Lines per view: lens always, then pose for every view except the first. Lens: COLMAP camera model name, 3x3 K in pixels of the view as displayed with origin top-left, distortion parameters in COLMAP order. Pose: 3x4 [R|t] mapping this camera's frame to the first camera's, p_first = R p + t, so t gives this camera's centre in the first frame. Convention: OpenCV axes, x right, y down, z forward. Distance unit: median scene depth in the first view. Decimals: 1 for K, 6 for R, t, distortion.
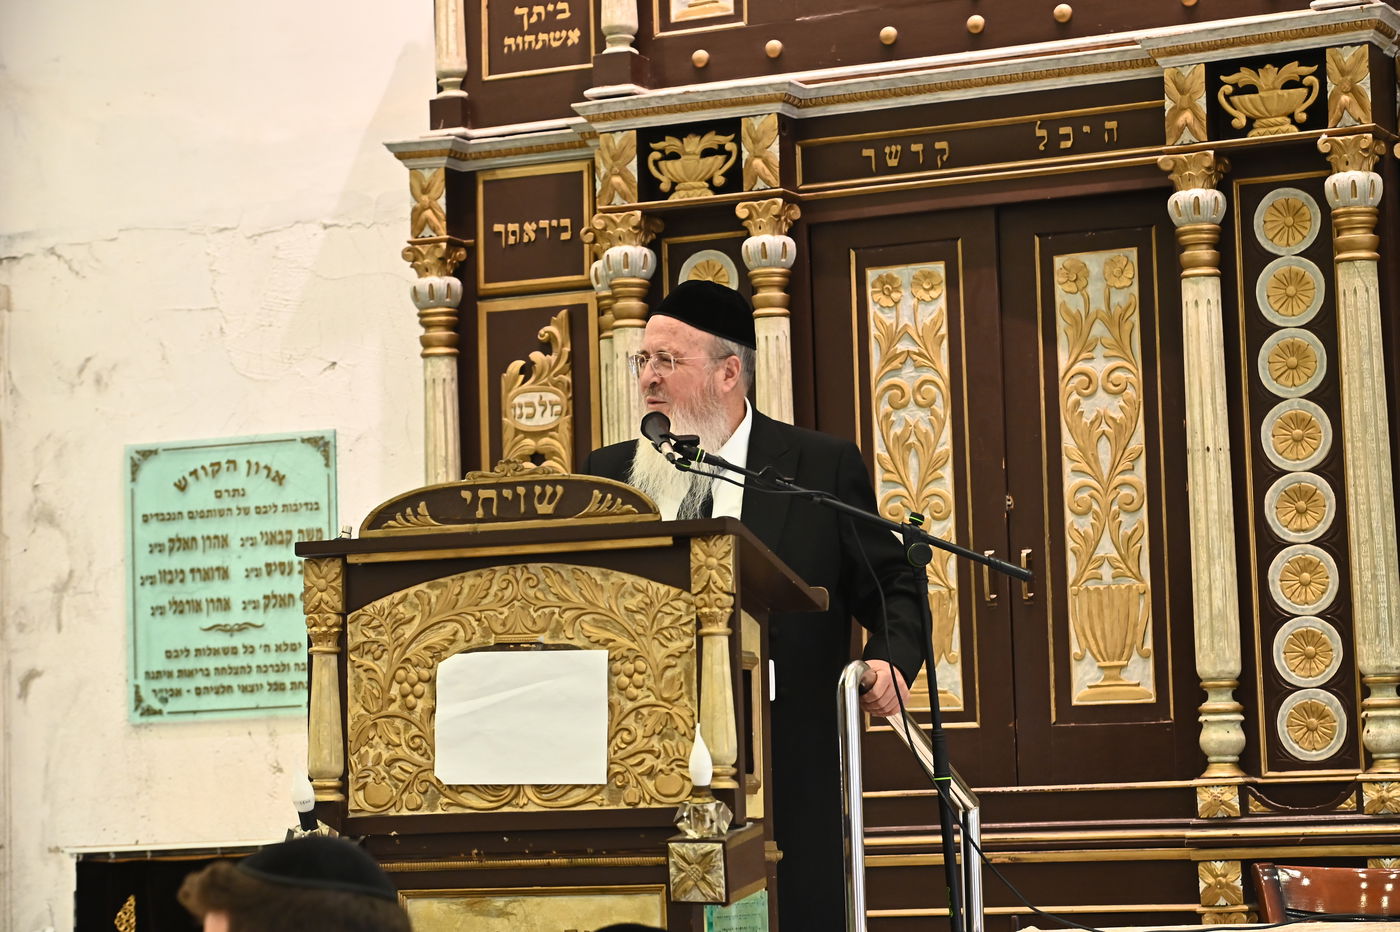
lens RADIAL K [[3932.4, 0, 700.0], [0, 3932.4, 466.0], [0, 0, 1]] dist [0.303953, -1.043724]
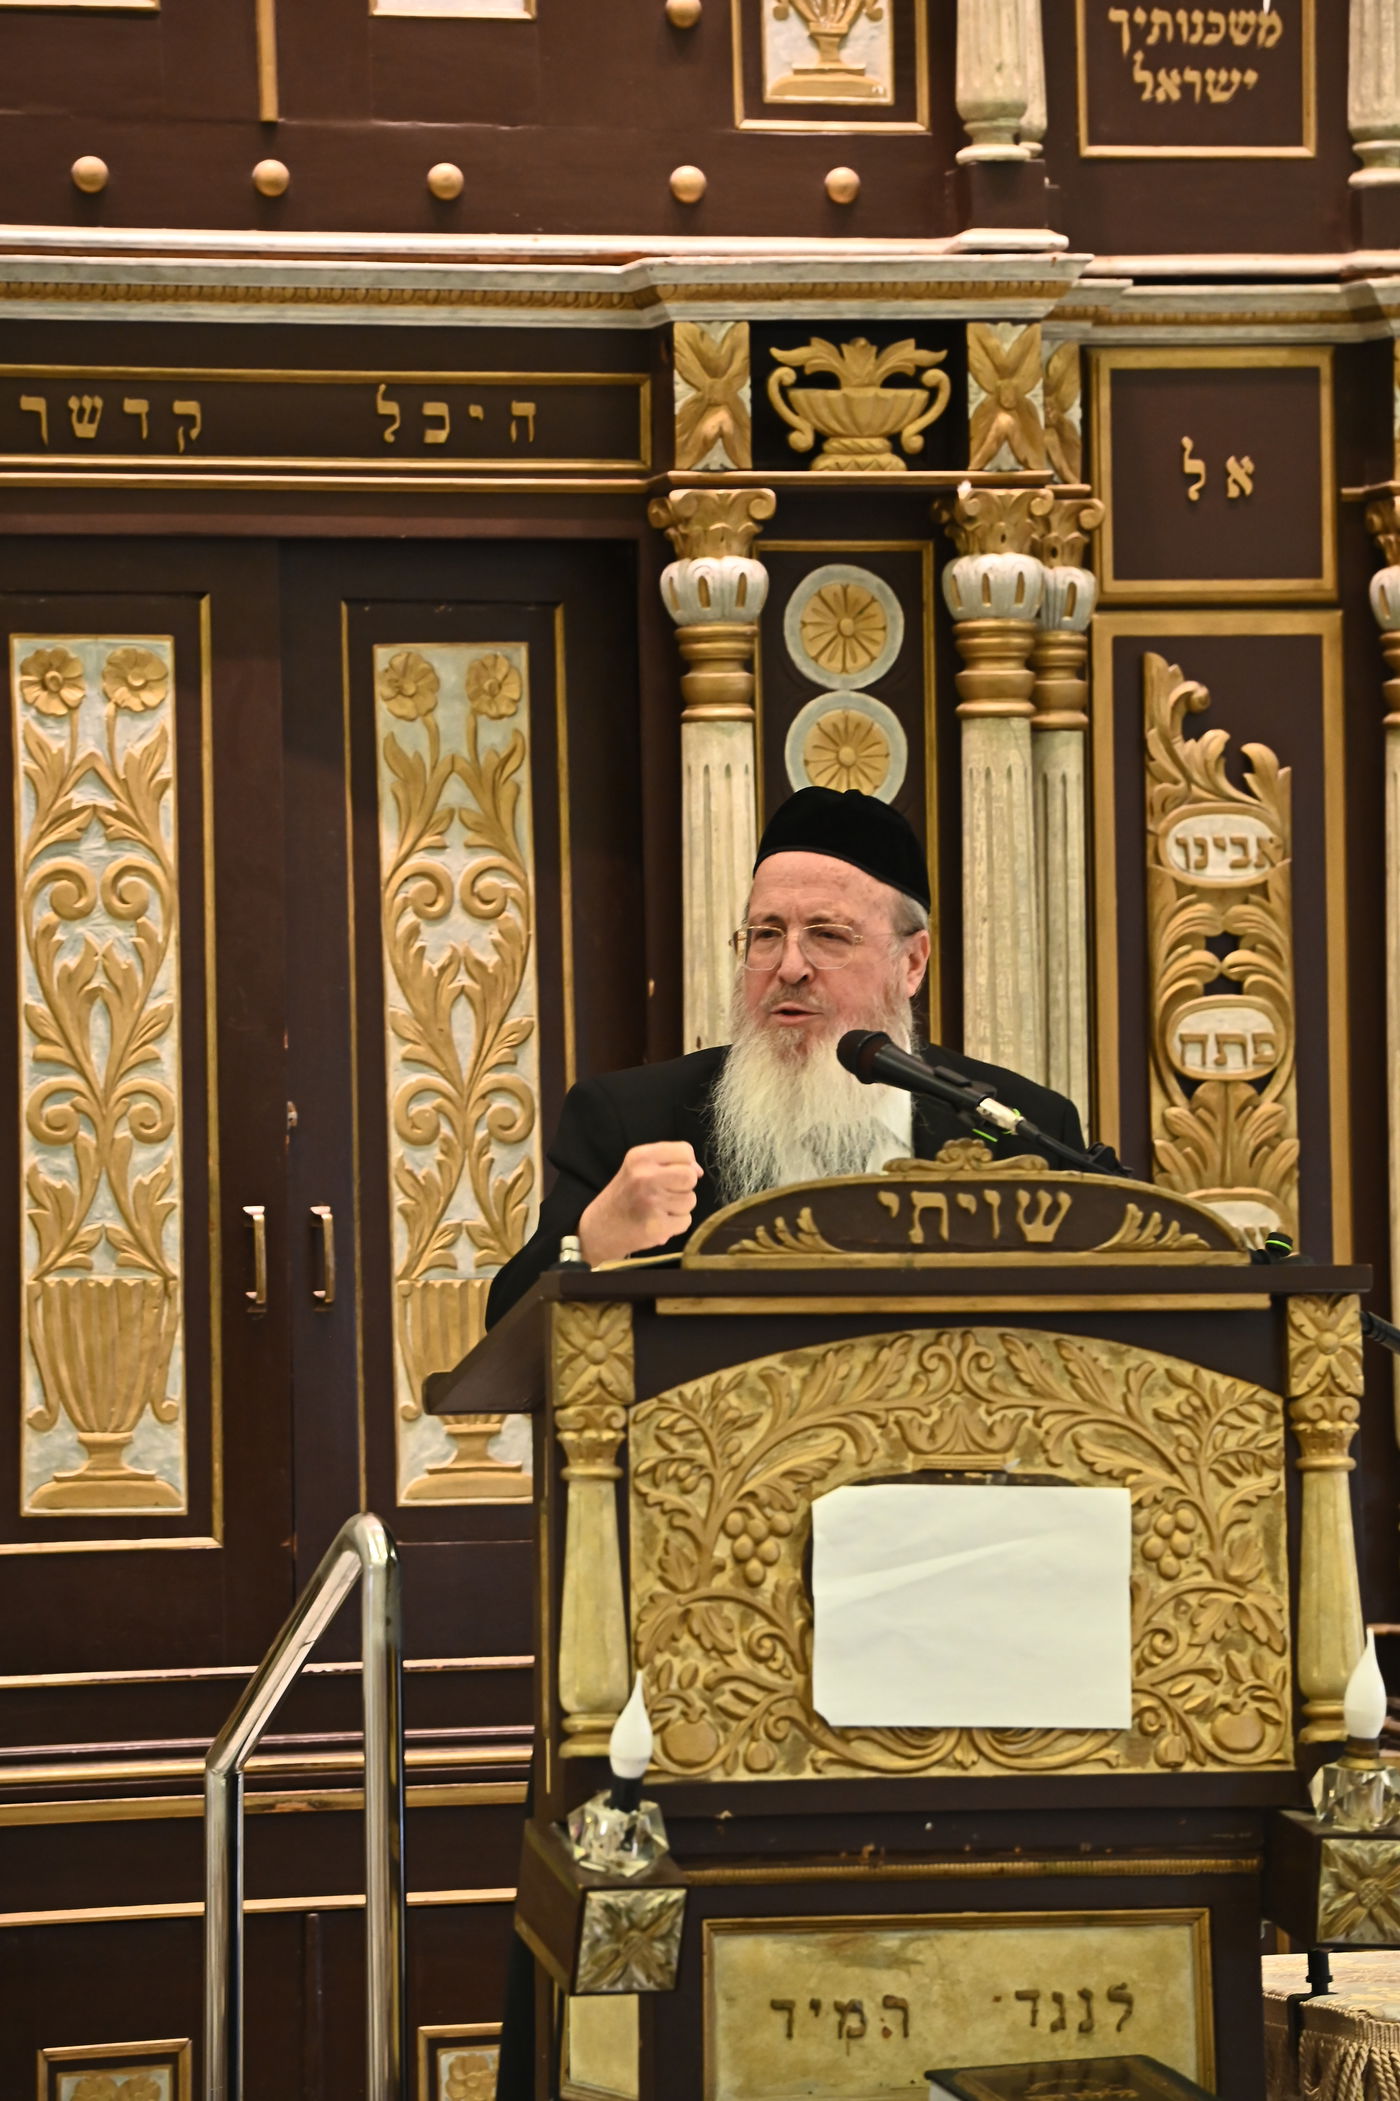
lens RADIAL K [[9783.8, 0, 700.0], [0, 9783.8, 1050.5], [0, 0, 1]] dist [1.455437, 1.468146]
pose [[0.768297, 0.035737, 0.639095, -0.729813], [-0.064507, 0.997680, 0.021759, -0.031809], [-0.636835, -0.057943, 0.768820, -0.029230]]
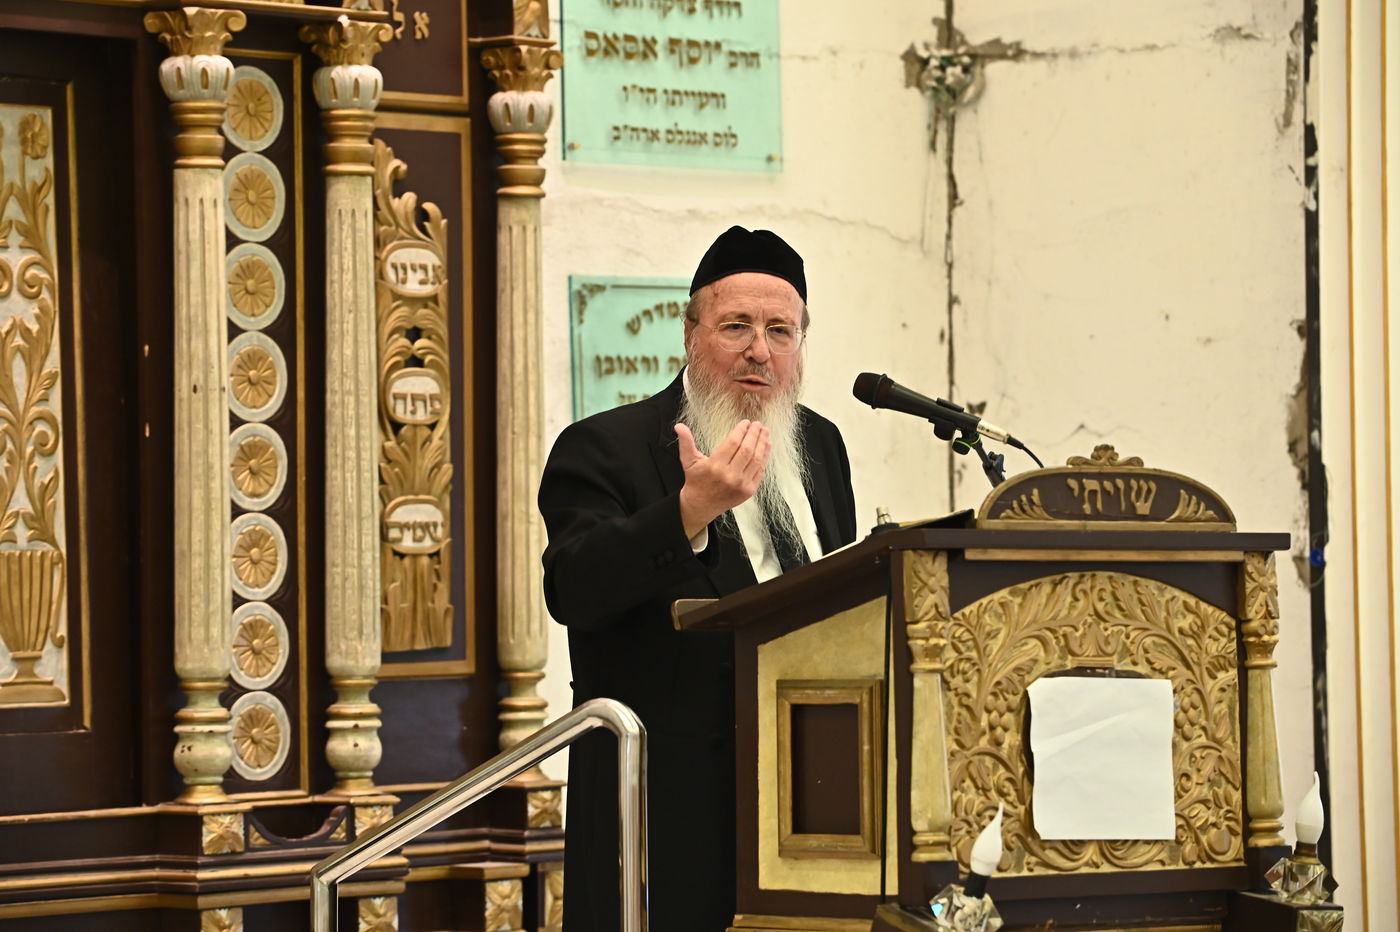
lens RADIAL K [[5810.2, 0, 700.0], [0, 5810.2, 466.0], [0, 0, 1]] dist [0.981389, 1.343448]
pose [[0.355249, 0.047111, 0.933584, -0.926041], [-0.083637, 0.996325, -0.018451, 0.024574], [-0.931023, -0.071527, 0.357884, 0.486689]]
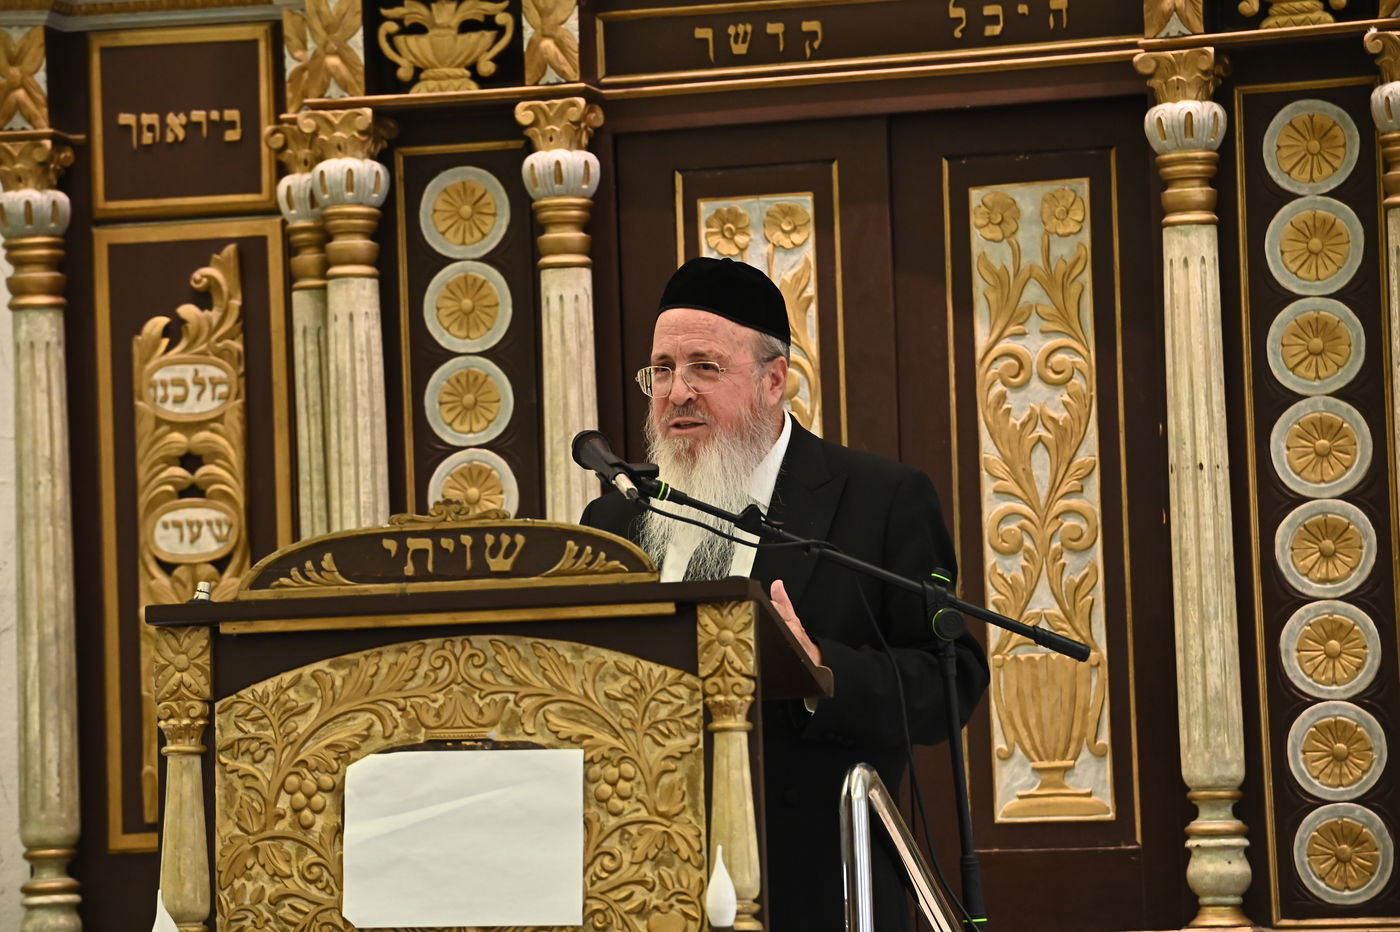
lens RADIAL K [[7474.1, 0, 700.0], [0, 7474.1, 466.0], [0, 0, 1]] dist [2.246520, -3.141493]
pose [[0.988524, 0.008571, 0.150823, -0.166922], [-0.010581, 0.999866, 0.012525, -0.020408], [-0.150696, -0.013977, 0.988481, -0.338692]]
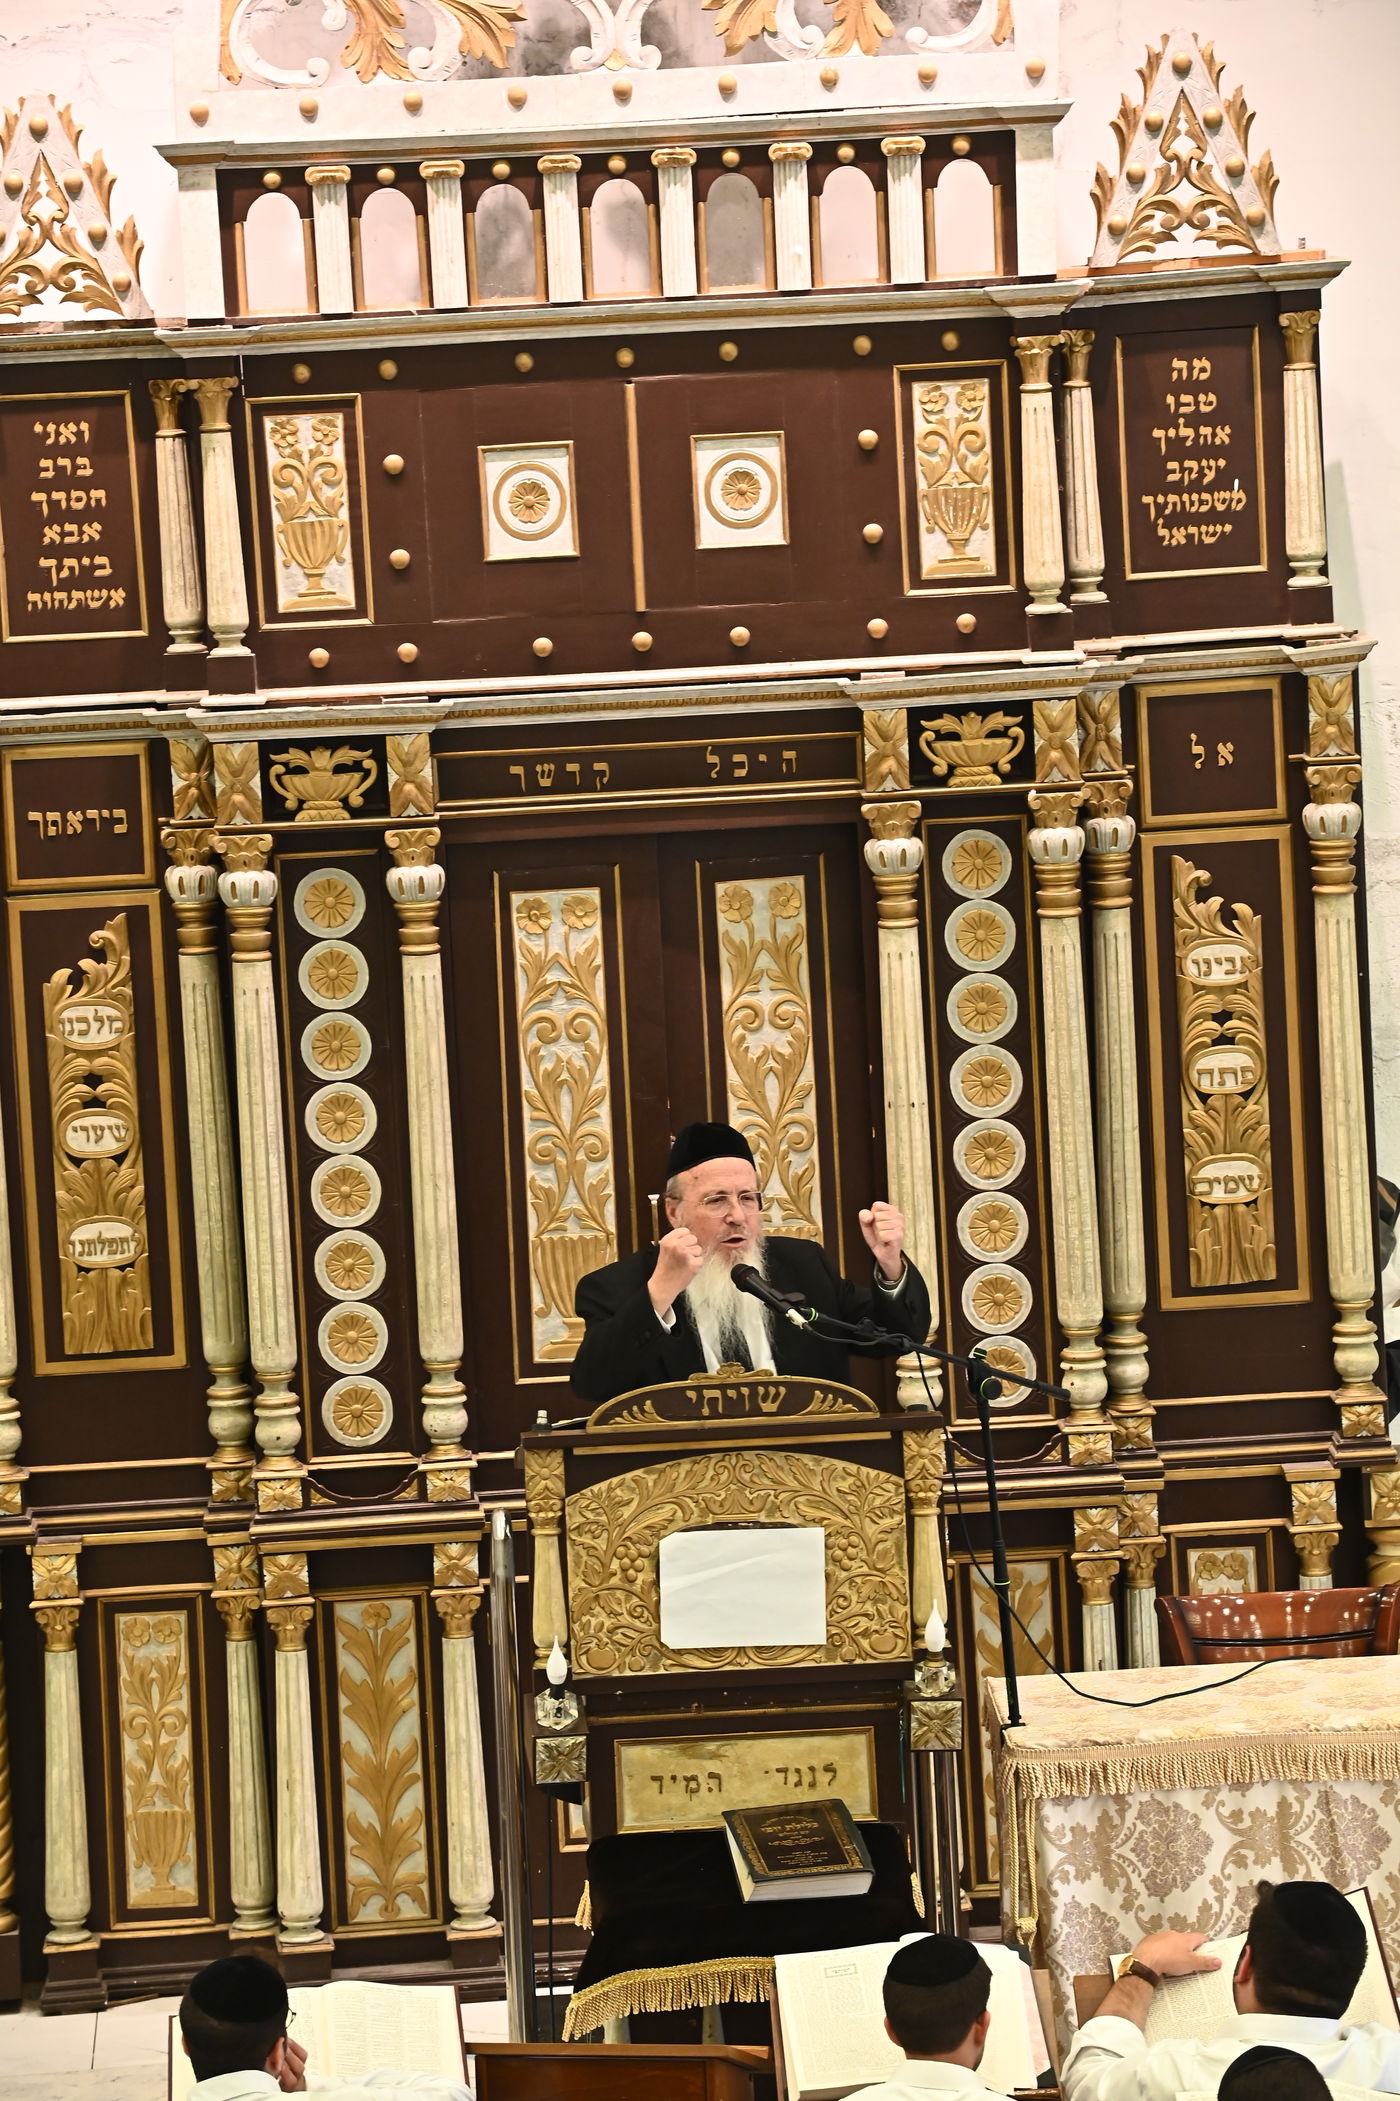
lens RADIAL K [[9267.6, 0, 700.0], [0, 9267.6, 1050.5], [0, 0, 1]] dist [1.302879, 1.206708]
pose [[0.899641, -0.063482, 0.431991, -0.909227], [-0.019677, 0.982474, 0.185356, -0.441324], [-0.436187, -0.175254, 0.882625, -1.004998]]
